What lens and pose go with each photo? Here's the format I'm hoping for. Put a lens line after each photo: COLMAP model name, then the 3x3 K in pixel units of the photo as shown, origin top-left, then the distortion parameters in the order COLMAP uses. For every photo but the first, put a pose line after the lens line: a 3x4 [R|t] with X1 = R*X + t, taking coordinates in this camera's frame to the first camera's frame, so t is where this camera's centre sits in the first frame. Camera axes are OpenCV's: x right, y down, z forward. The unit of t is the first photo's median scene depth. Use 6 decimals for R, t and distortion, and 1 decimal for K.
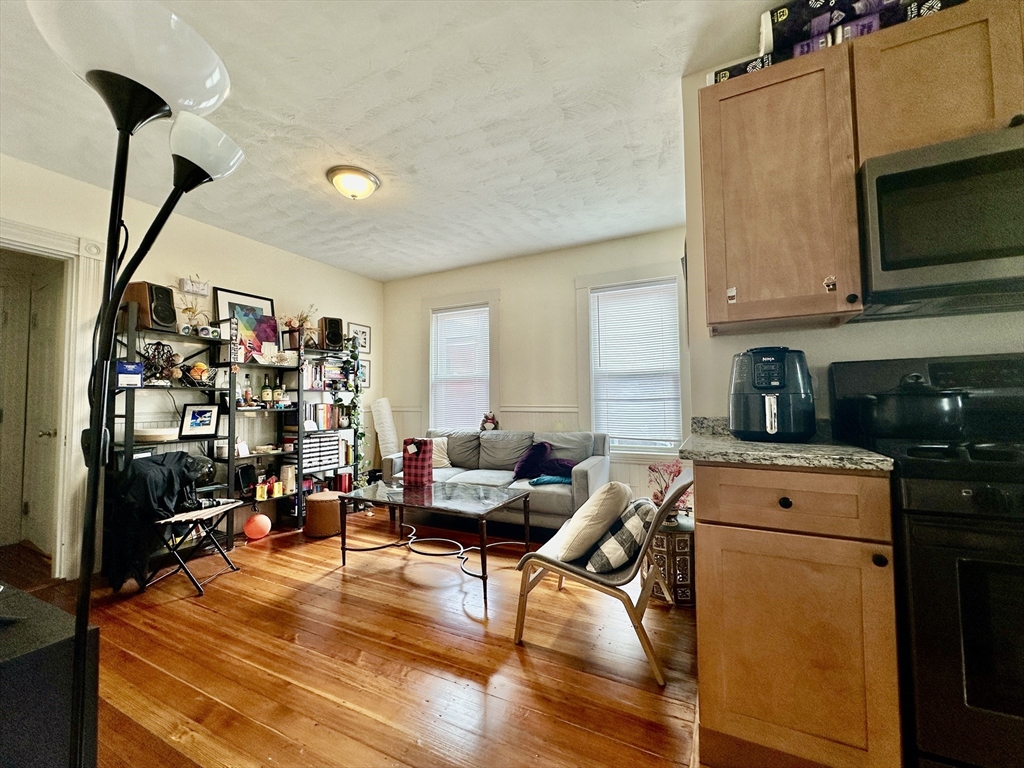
lens RADIAL K [[410.3, 0, 512.0], [0, 410.3, 384.0], [0, 0, 1]] dist [-0.001134, -0.000193]
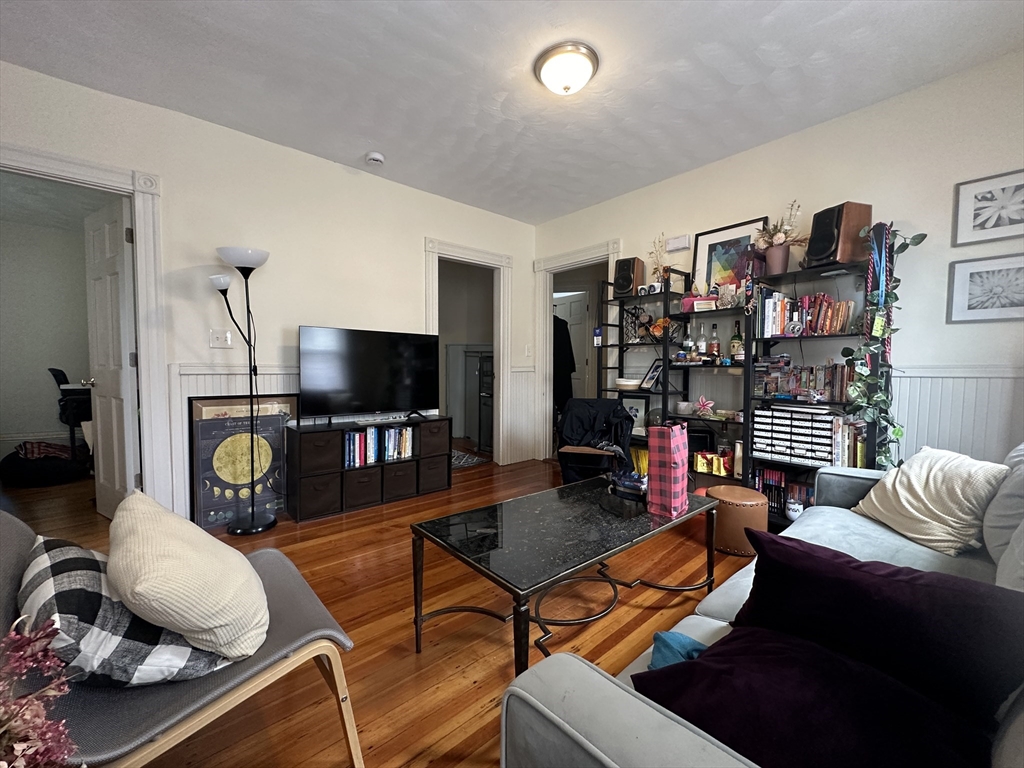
lens RADIAL K [[410.3, 0, 512.0], [0, 410.3, 384.0], [0, 0, 1]] dist [-0.001134, -0.000193]
pose [[-0.366964, 0.052133, -0.928773, 0.398222], [0.041922, 0.998341, 0.039474, 0.063198], [0.929290, -0.024451, -0.368540, 1.183540]]
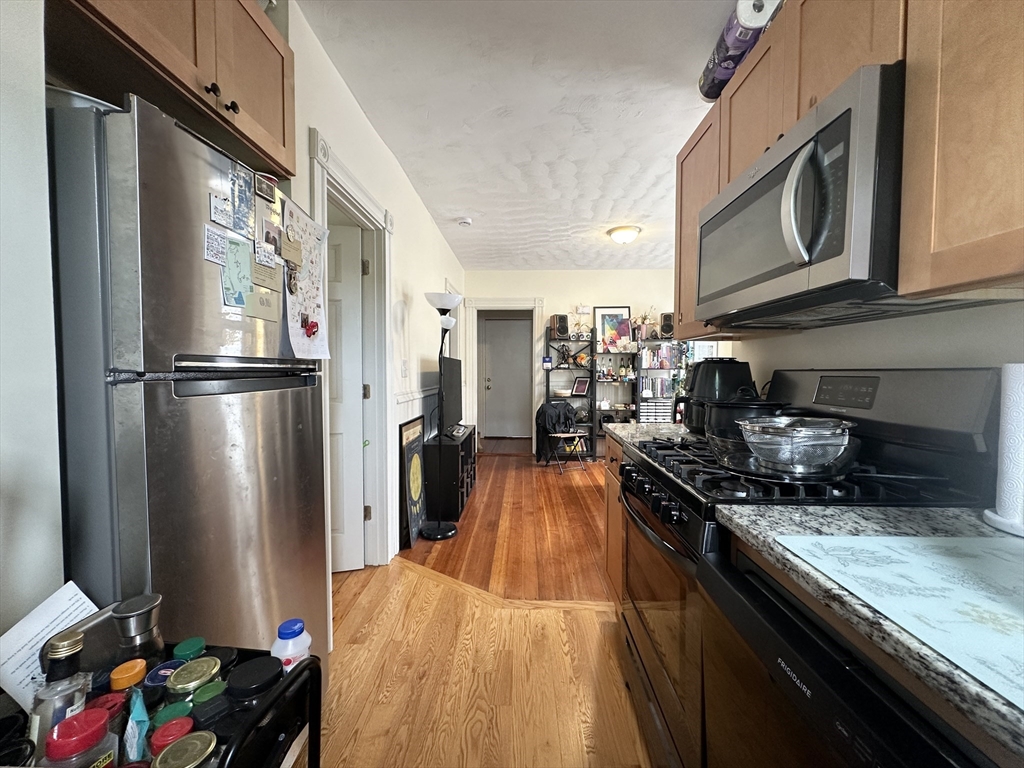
lens RADIAL K [[410.3, 0, 512.0], [0, 410.3, 384.0], [0, 0, 1]] dist [-0.001134, -0.000193]
pose [[0.428772, 0.045854, -0.902248, 0.814478], [0.033490, 0.997218, 0.066596, -0.057730], [0.902792, -0.058771, 0.426043, -0.036540]]
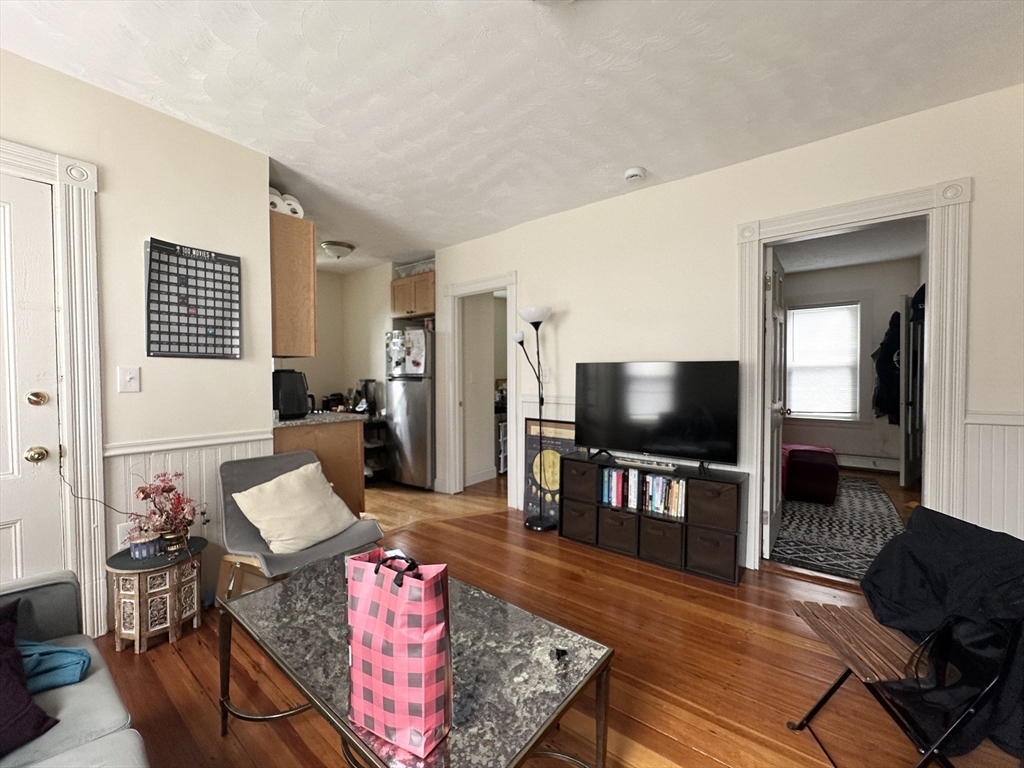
lens RADIAL K [[410.3, 0, 512.0], [0, 410.3, 384.0], [0, 0, 1]] dist [-0.001134, -0.000193]
pose [[-0.981372, 0.011022, 0.191802, -0.416733], [0.005686, 0.999582, -0.028349, 0.027193], [-0.192034, -0.026730, -0.981024, 1.472992]]
